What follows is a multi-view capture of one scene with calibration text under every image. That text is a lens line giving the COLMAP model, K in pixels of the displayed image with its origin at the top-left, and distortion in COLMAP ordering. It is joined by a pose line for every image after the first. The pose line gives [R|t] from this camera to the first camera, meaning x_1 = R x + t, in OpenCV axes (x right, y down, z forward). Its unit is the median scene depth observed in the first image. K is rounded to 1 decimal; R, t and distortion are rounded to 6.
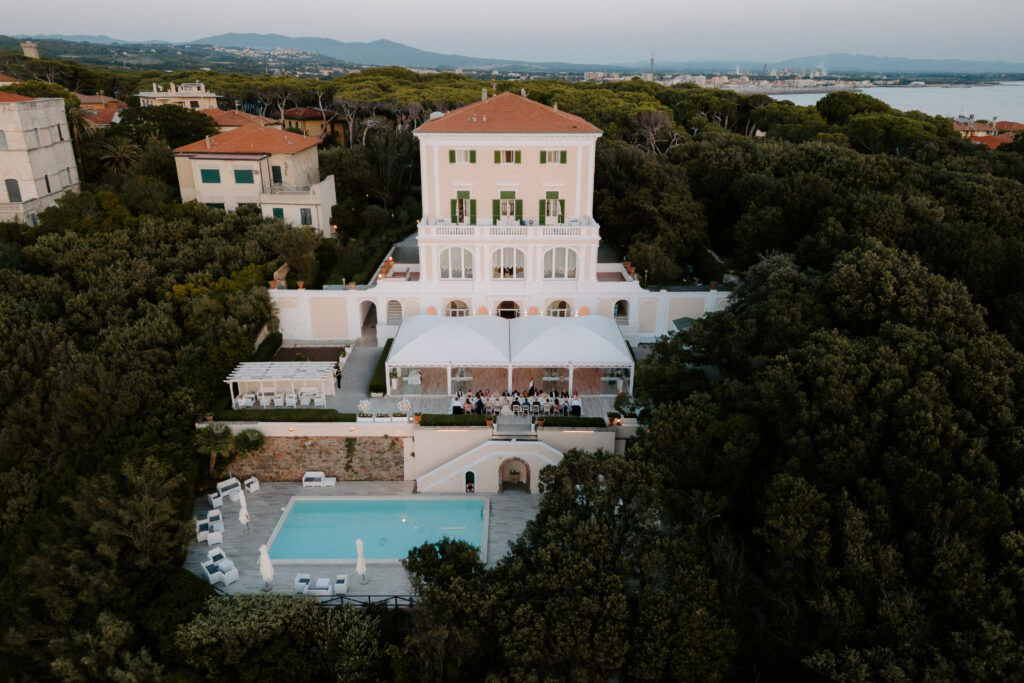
lens RADIAL K [[720.1, 0, 512.0], [0, 720.1, 341.5], [0, 0, 1]] dist [0.061908, -0.064470]
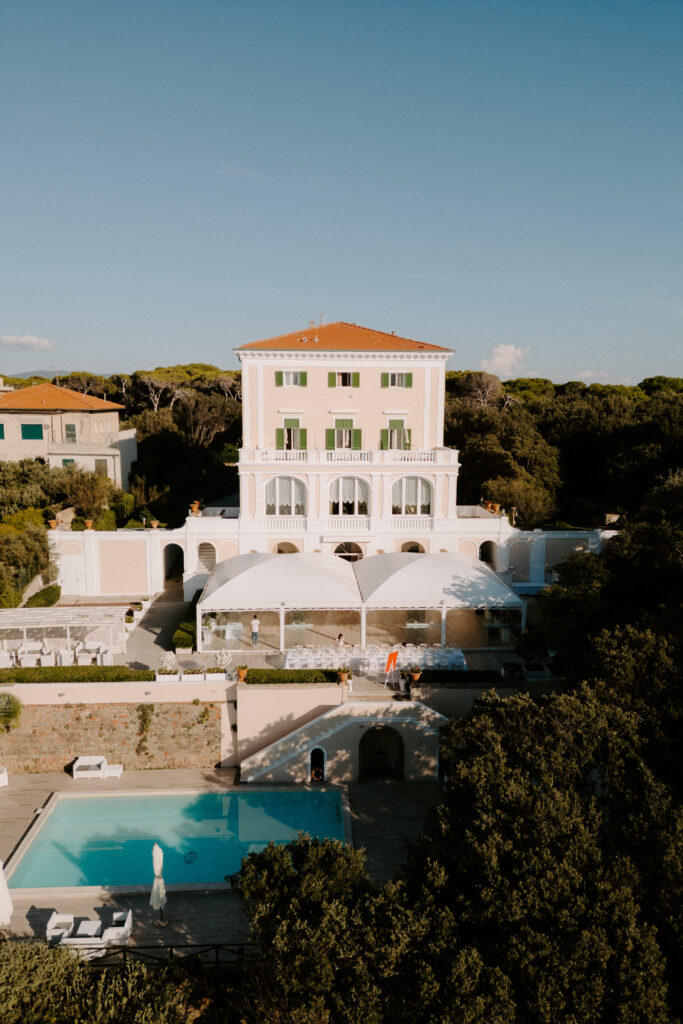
lens RADIAL K [[720.1, 0, 341.5], [0, 720.1, 512.0], [0, 0, 1]] dist [0.061908, -0.064470]
pose [[0.998921, -0.003633, 0.046303, -0.051632], [0.013191, 0.978073, -0.207845, 0.079424], [-0.044533, 0.208232, 0.977065, 0.207251]]
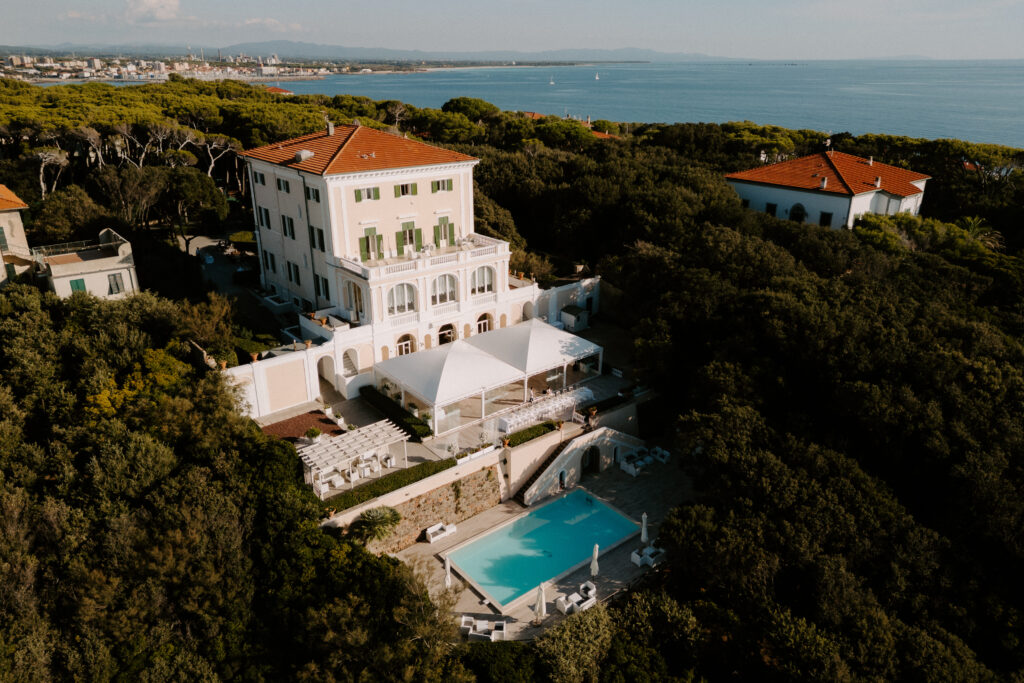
lens RADIAL K [[720.1, 0, 512.0], [0, 720.1, 341.5], [0, 0, 1]] dist [0.061908, -0.064470]
pose [[0.771360, -0.232449, 0.592428, -0.583987], [0.221356, 0.970778, 0.092689, -0.111554], [-0.596661, 0.059640, 0.800274, 0.091178]]
